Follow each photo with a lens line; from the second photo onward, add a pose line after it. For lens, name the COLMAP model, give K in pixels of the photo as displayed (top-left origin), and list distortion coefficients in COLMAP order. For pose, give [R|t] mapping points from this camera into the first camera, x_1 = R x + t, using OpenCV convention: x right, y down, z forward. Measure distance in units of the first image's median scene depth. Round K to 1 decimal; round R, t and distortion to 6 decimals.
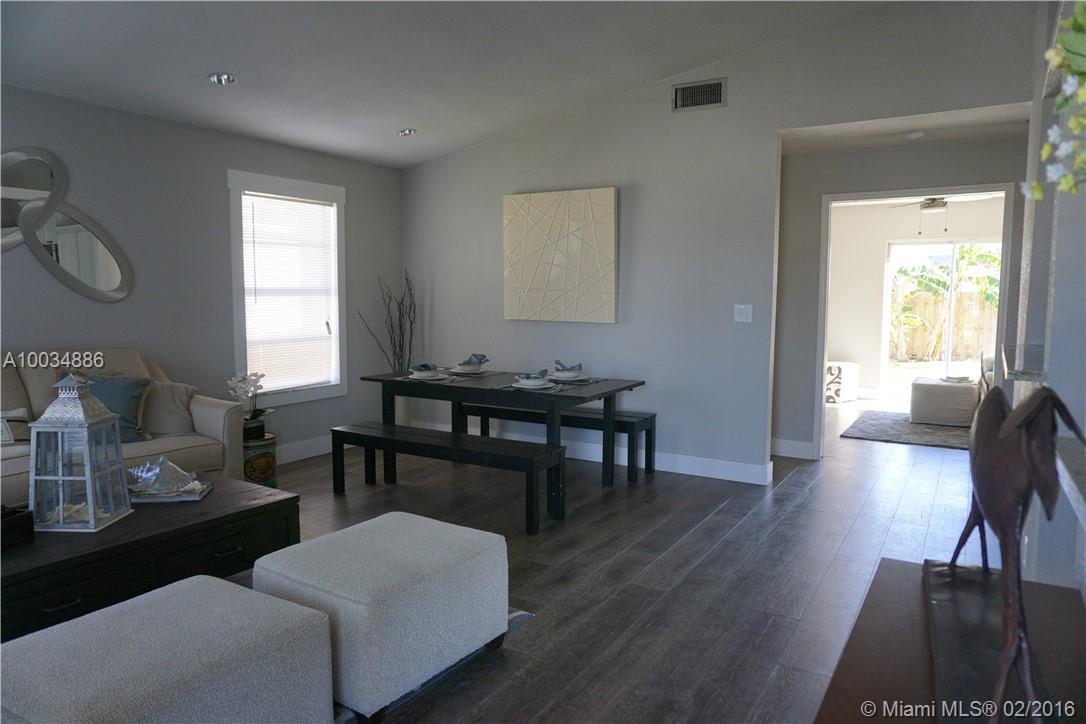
lens RADIAL K [[725.4, 0, 543.0], [0, 725.4, 362.0], [0, 0, 1]] dist [-0.050967, 0.036323]
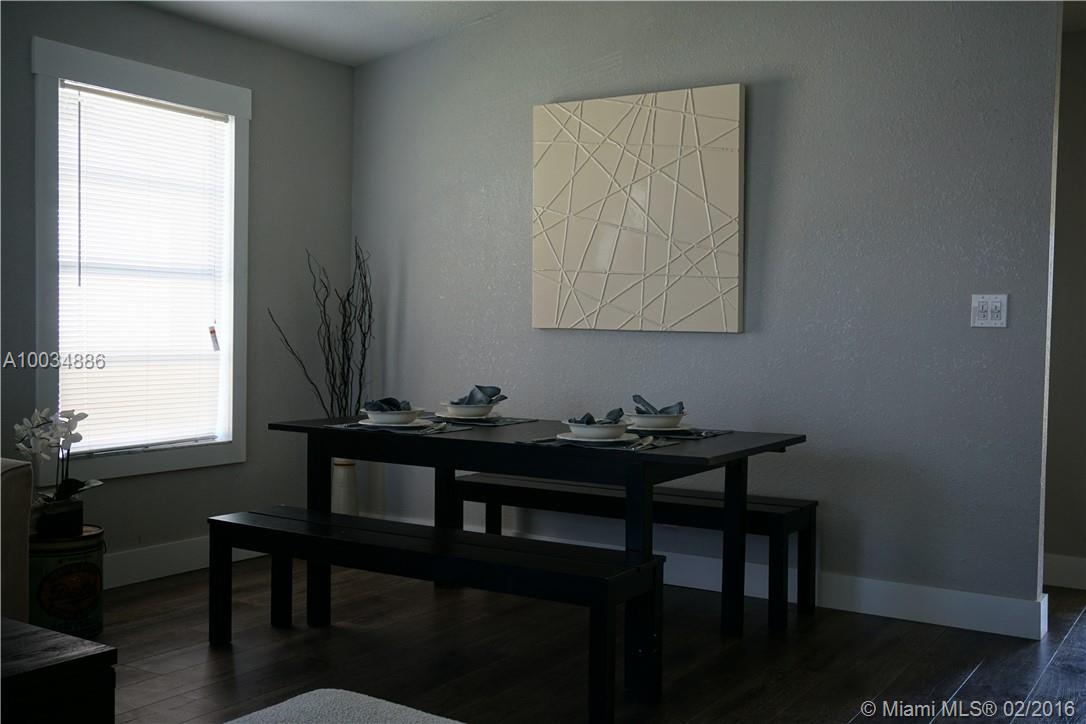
lens RADIAL K [[1121.6, 0, 543.0], [0, 1121.6, 362.0], [0, 0, 1]] dist [0.004560, -0.009002]
pose [[0.999784, 0.011461, -0.017336, -0.033765], [-0.012591, 0.997702, -0.066572, 0.027646], [0.016533, 0.066776, 0.997631, 0.166138]]
